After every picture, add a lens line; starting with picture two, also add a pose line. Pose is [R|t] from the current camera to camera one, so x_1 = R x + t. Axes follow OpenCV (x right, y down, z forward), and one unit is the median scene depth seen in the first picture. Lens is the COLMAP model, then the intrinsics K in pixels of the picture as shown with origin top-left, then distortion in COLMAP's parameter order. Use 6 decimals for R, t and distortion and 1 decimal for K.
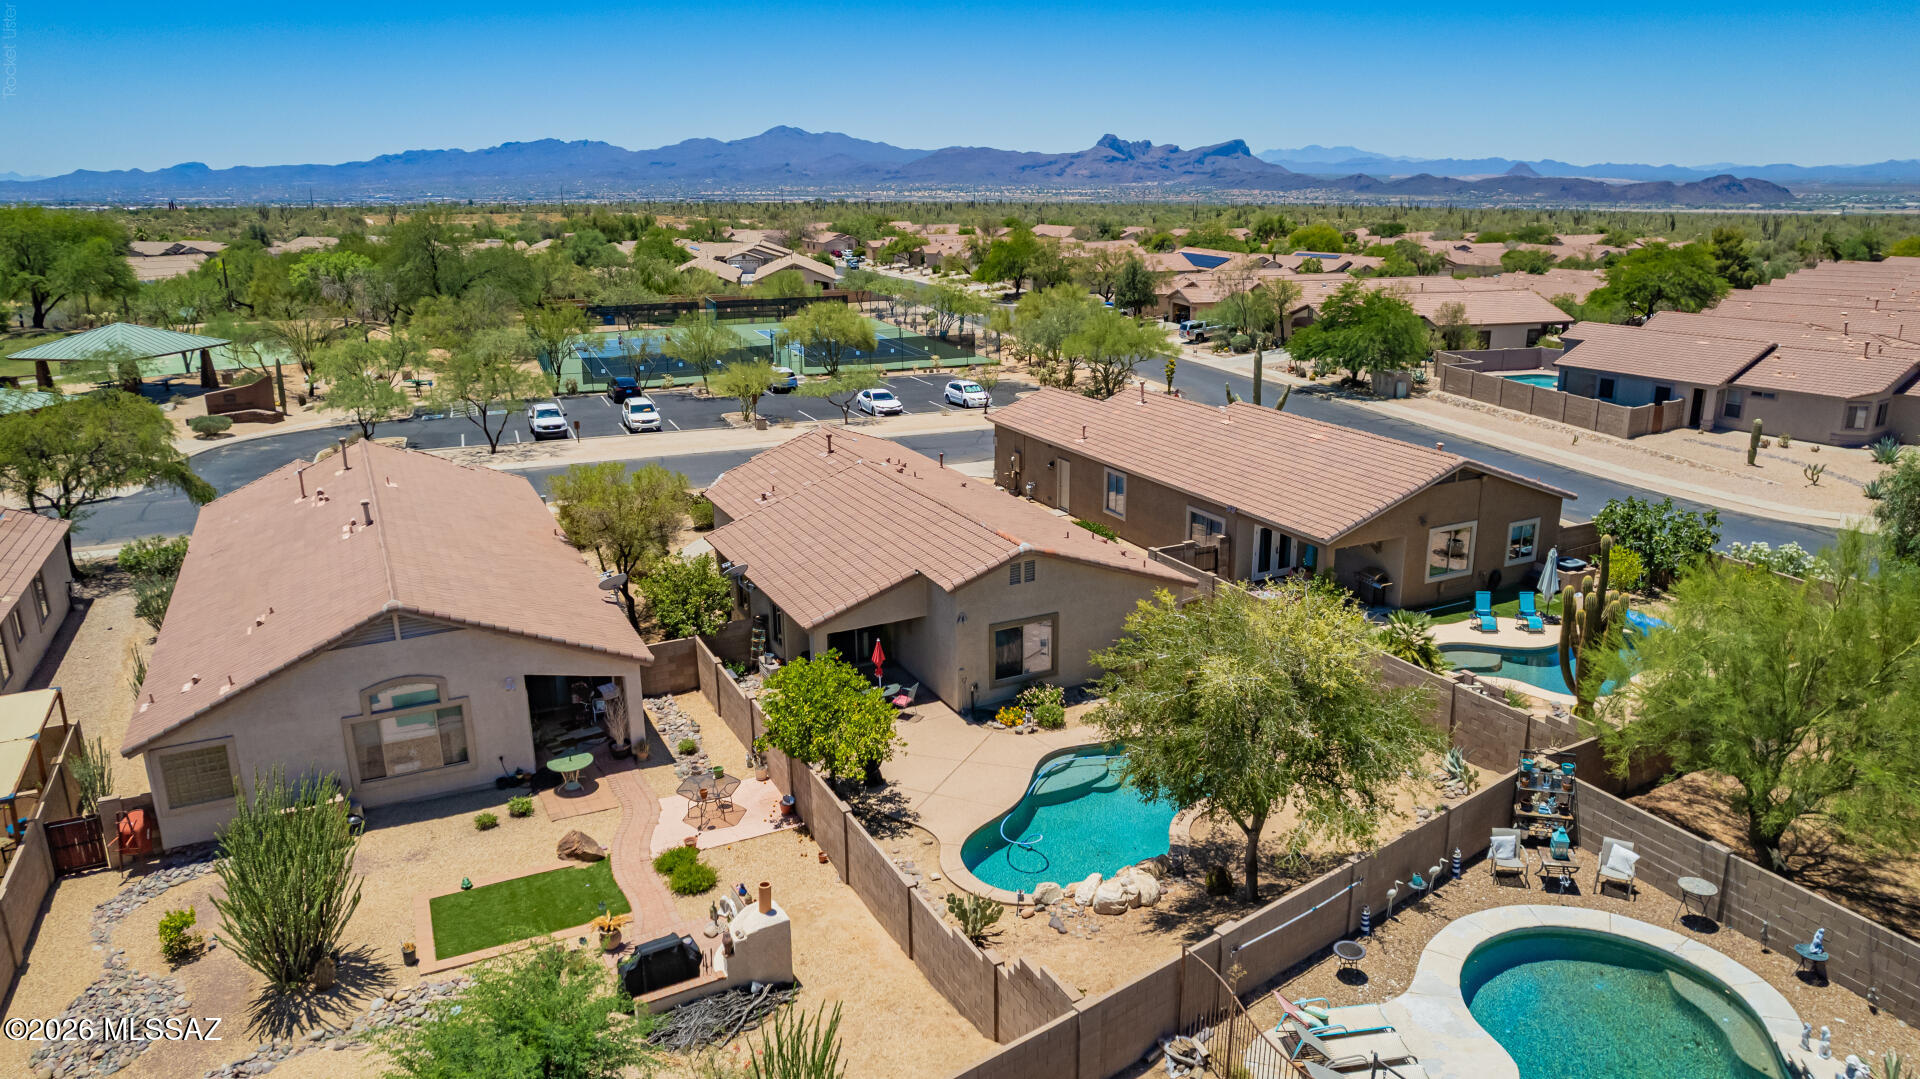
lens RADIAL K [[1284.4, 0, 953.9], [0, 1284.4, 542.7], [0, 0, 1]] dist [-0.062063, 0.040680]
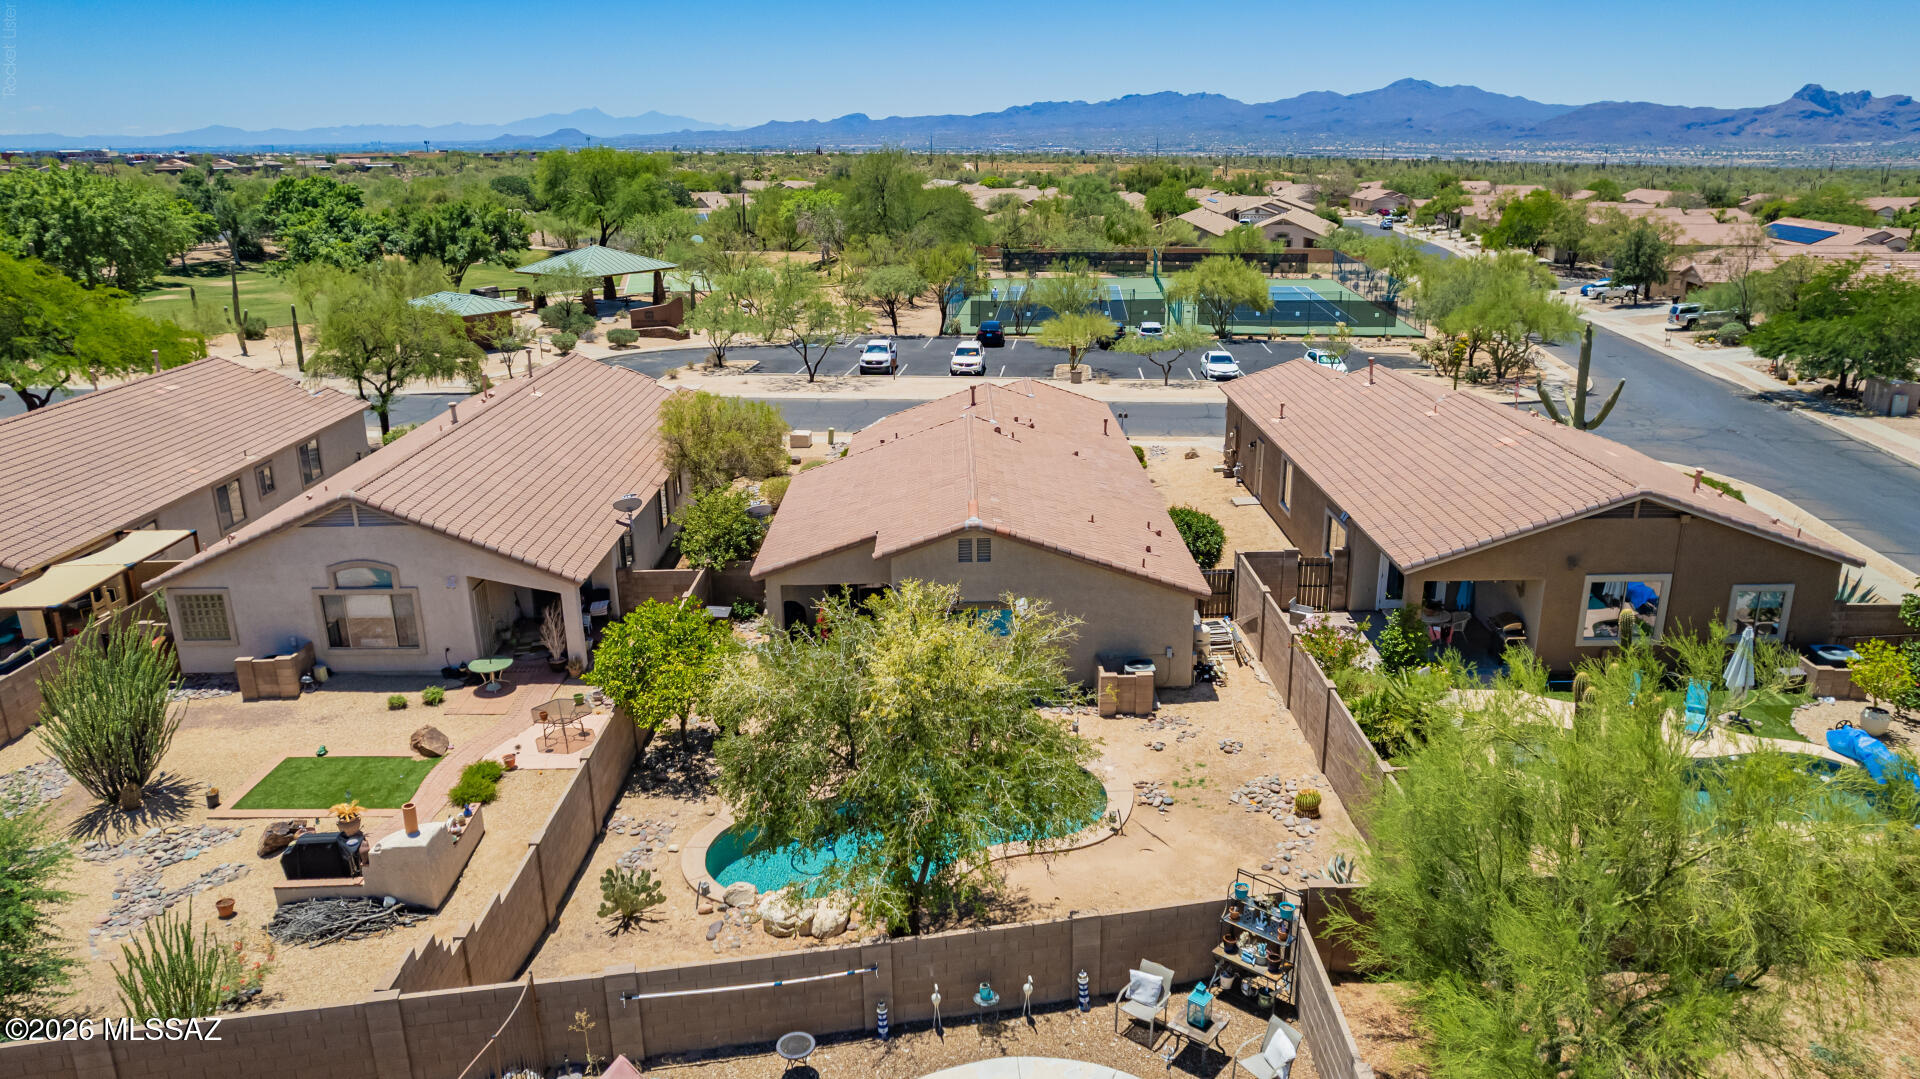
lens RADIAL K [[1284.4, 0, 945.5], [0, 1284.4, 551.2], [0, 0, 1]] dist [-0.062063, 0.040680]
pose [[0.891514, 0.140543, -0.430639, 0.157372], [-0.123644, 0.990052, 0.067145, -0.012619], [0.435791, -0.006615, 0.900023, 0.071062]]
